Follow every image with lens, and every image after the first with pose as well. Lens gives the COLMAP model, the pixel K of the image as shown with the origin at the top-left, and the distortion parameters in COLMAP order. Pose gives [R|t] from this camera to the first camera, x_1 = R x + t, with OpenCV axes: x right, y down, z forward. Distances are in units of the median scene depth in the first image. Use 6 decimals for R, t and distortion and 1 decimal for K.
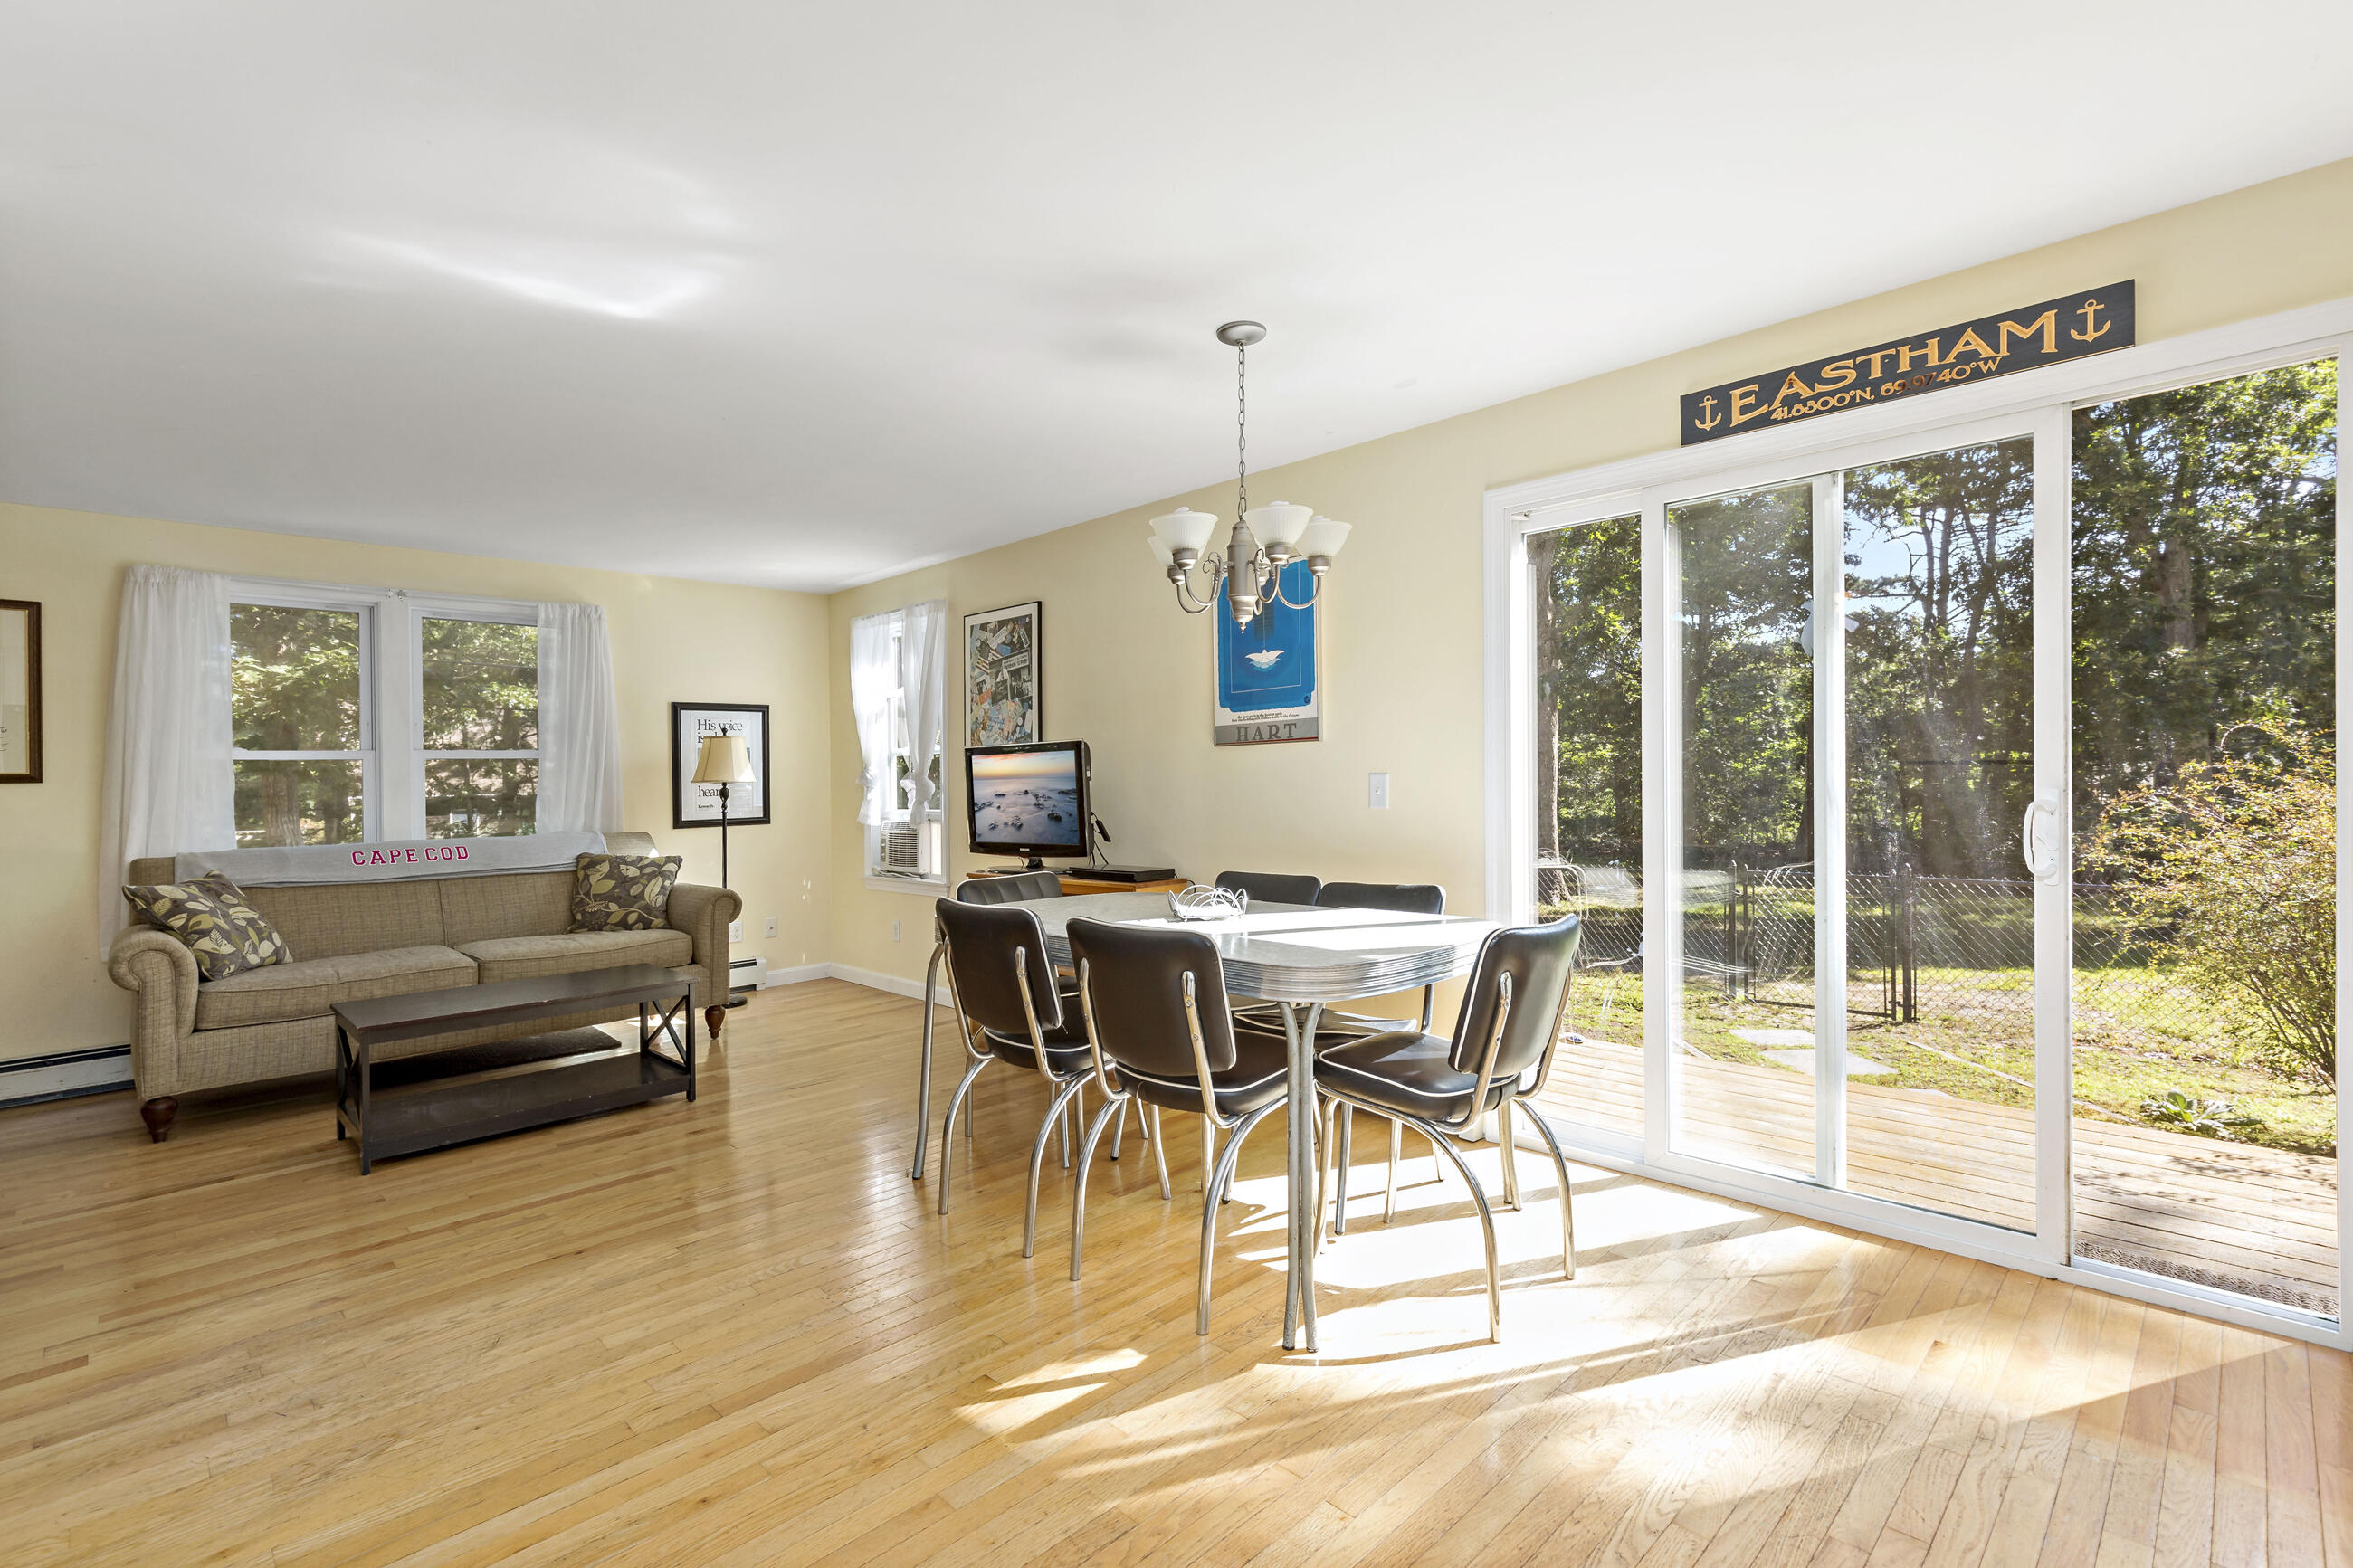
lens RADIAL K [[1063.0, 0, 1152.6], [0, 1063.0, 756.3], [0, 0, 1]] dist [0.000180, -0.000129]
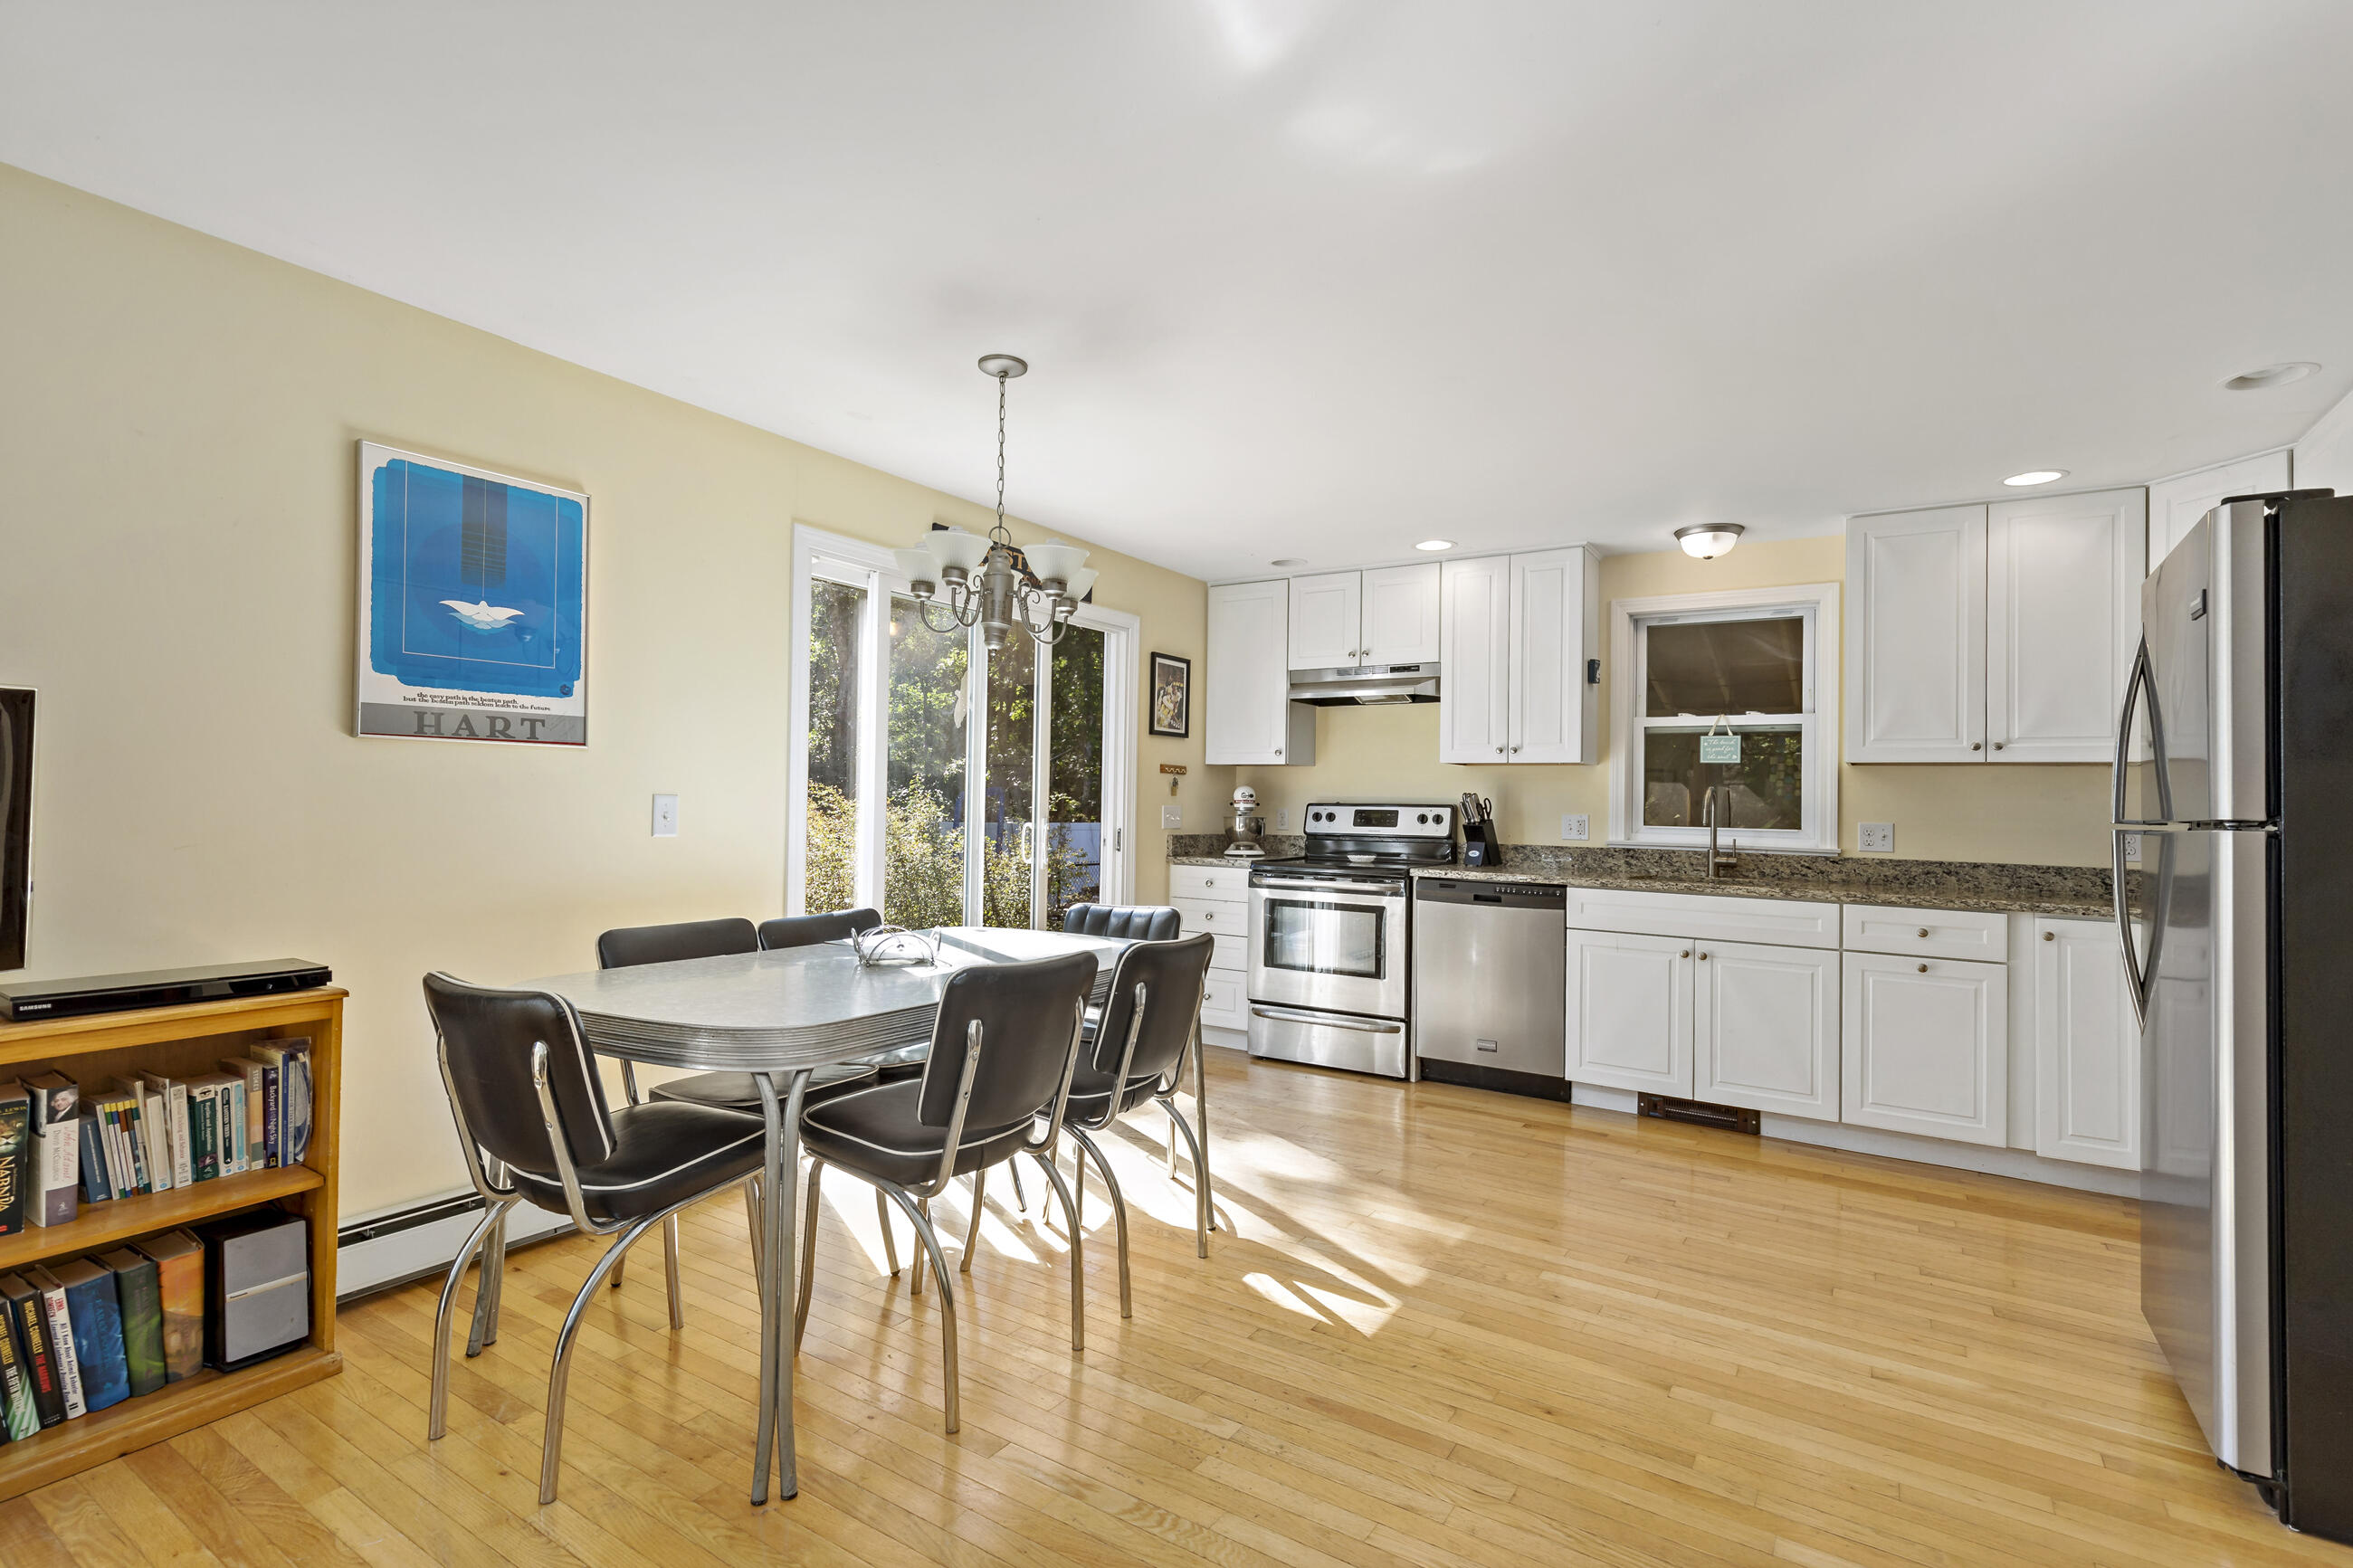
lens RADIAL K [[1073.4, 0, 1203.4], [0, 1073.4, 773.0], [0, 0, 1]] dist [0.003011, 0.000081]
pose [[-0.234252, 0.044116, 0.971175, -0.620183], [-0.036860, 0.997849, -0.054219, 0.025089], [-0.971477, -0.048498, -0.232121, 0.686919]]
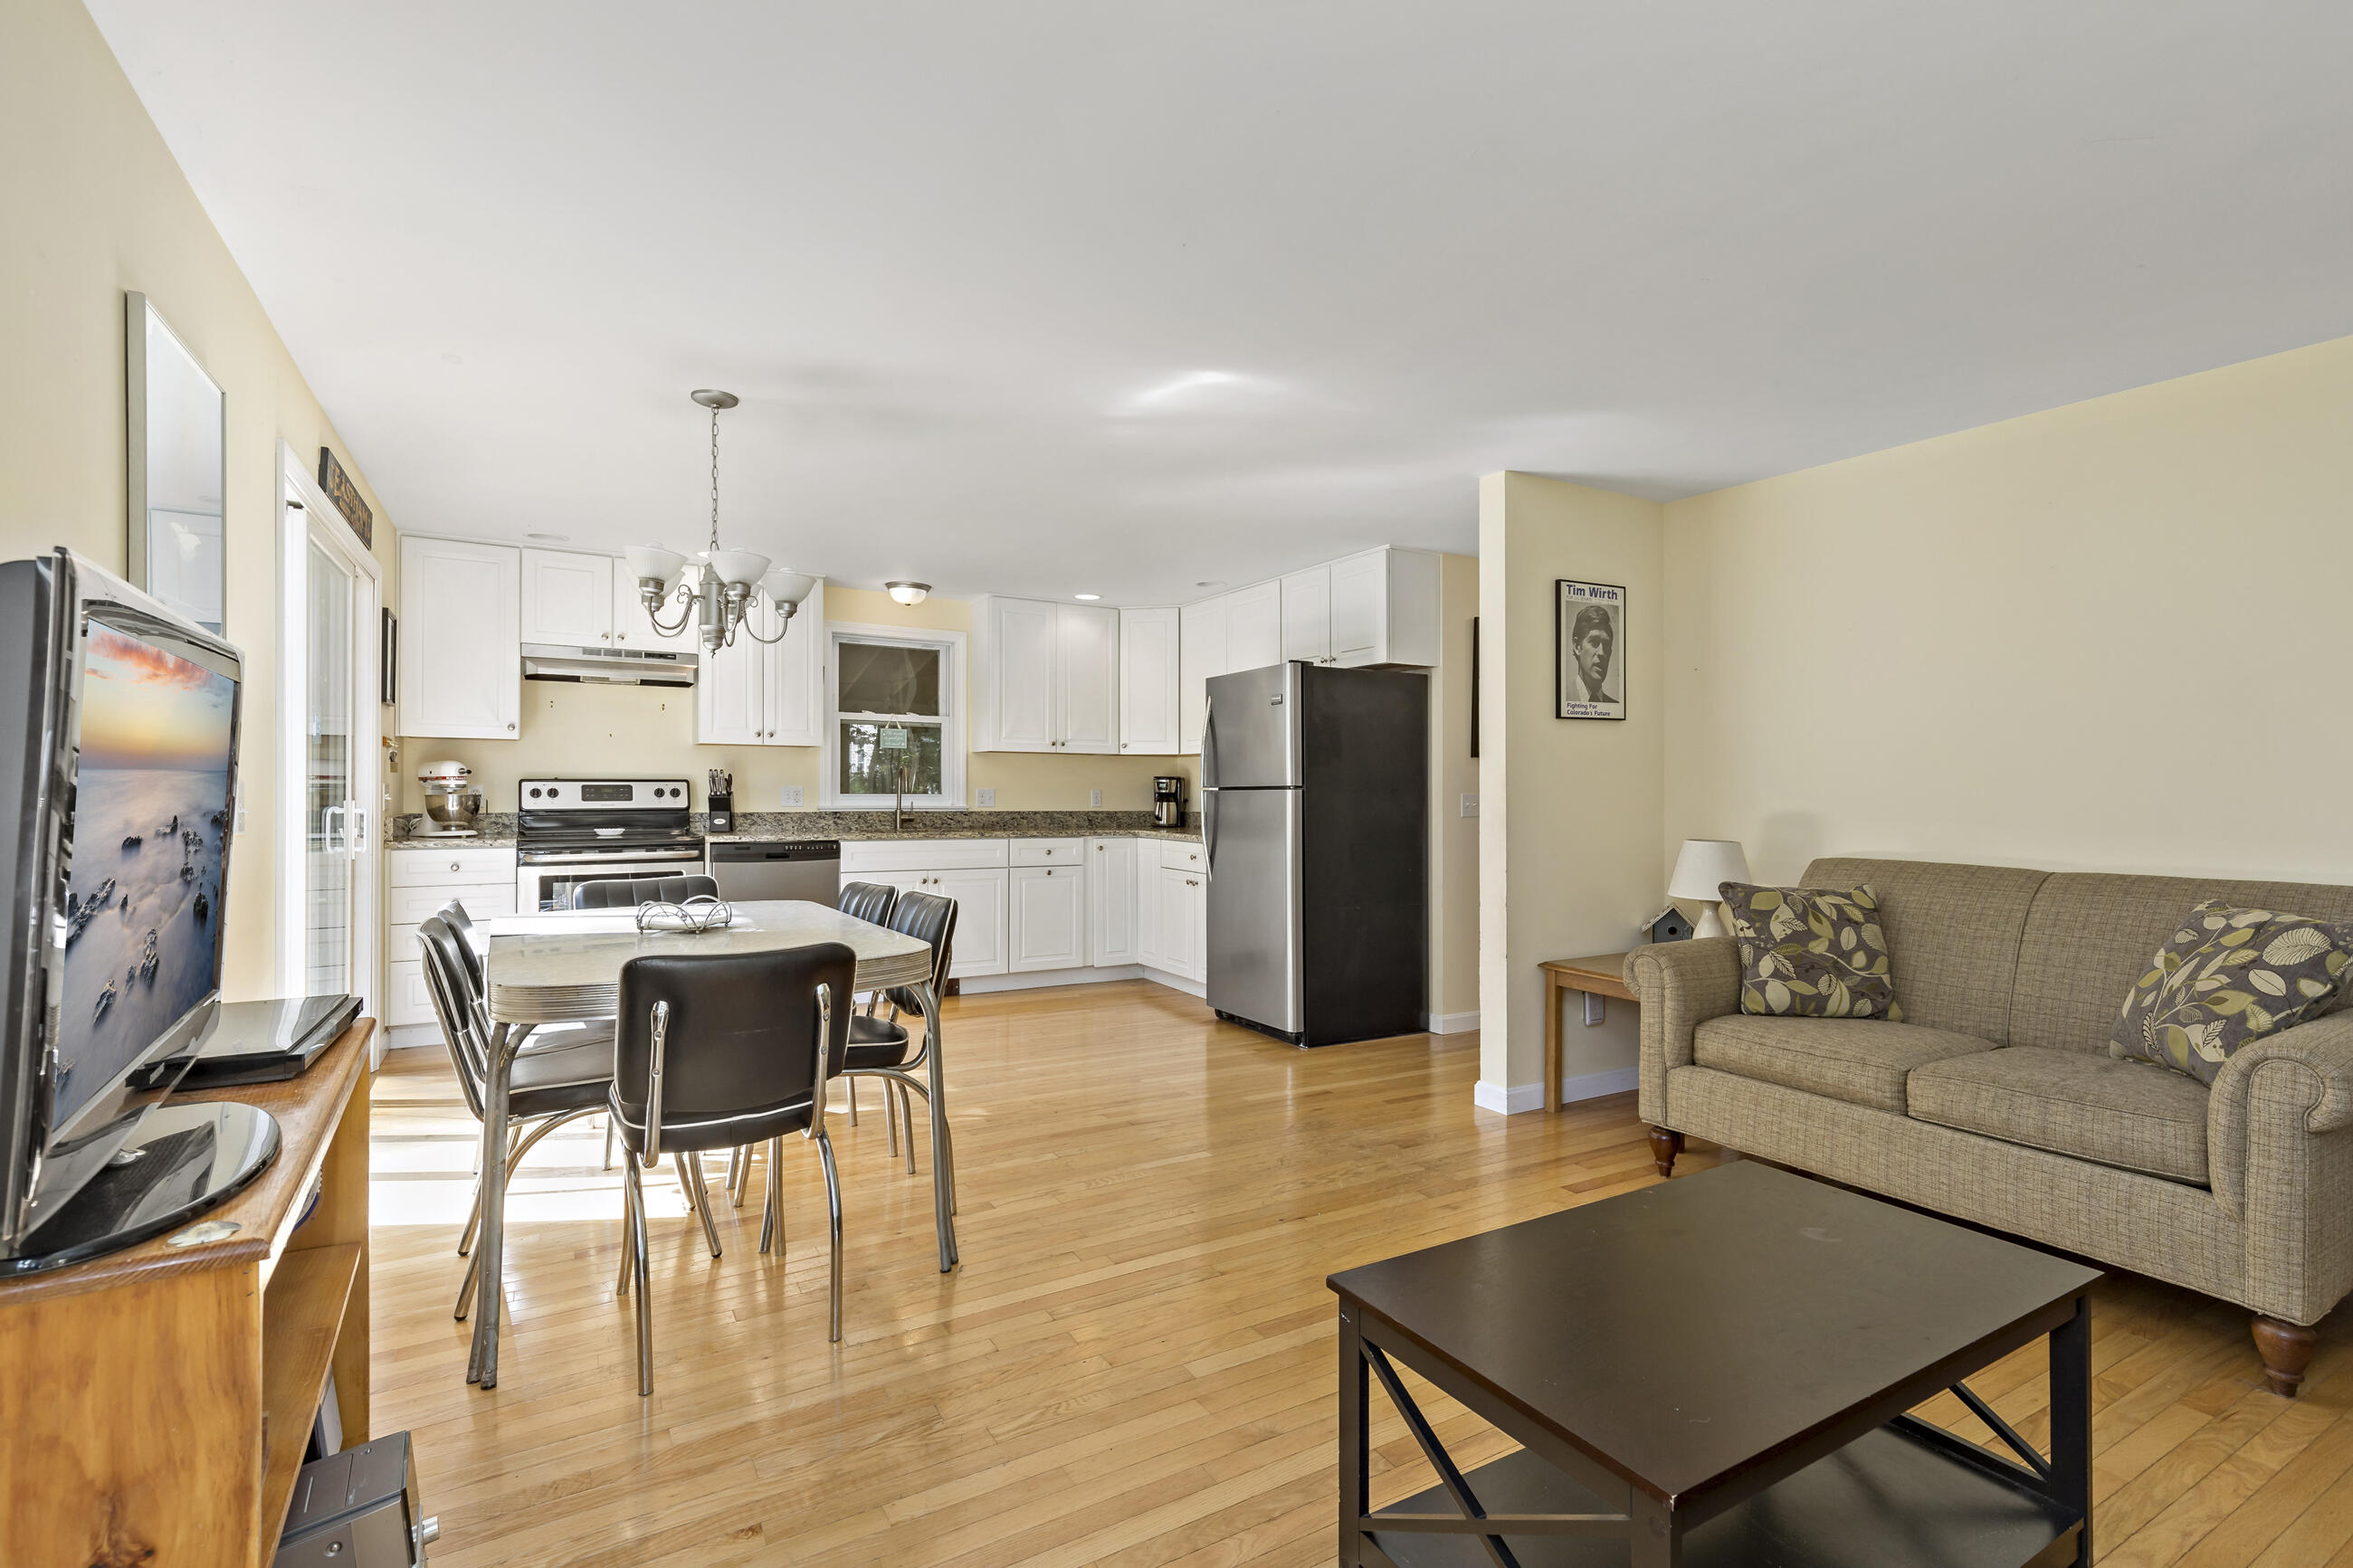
lens RADIAL K [[1063.9, 0, 1176.5], [0, 1063.9, 784.0], [0, 0, 1]] dist [0.001524, -0.000498]
pose [[-0.971773, 0.014727, 0.235457, -0.433846], [0.008082, 0.999542, -0.029161, 0.035065], [-0.235779, -0.026435, -0.971447, 1.297164]]
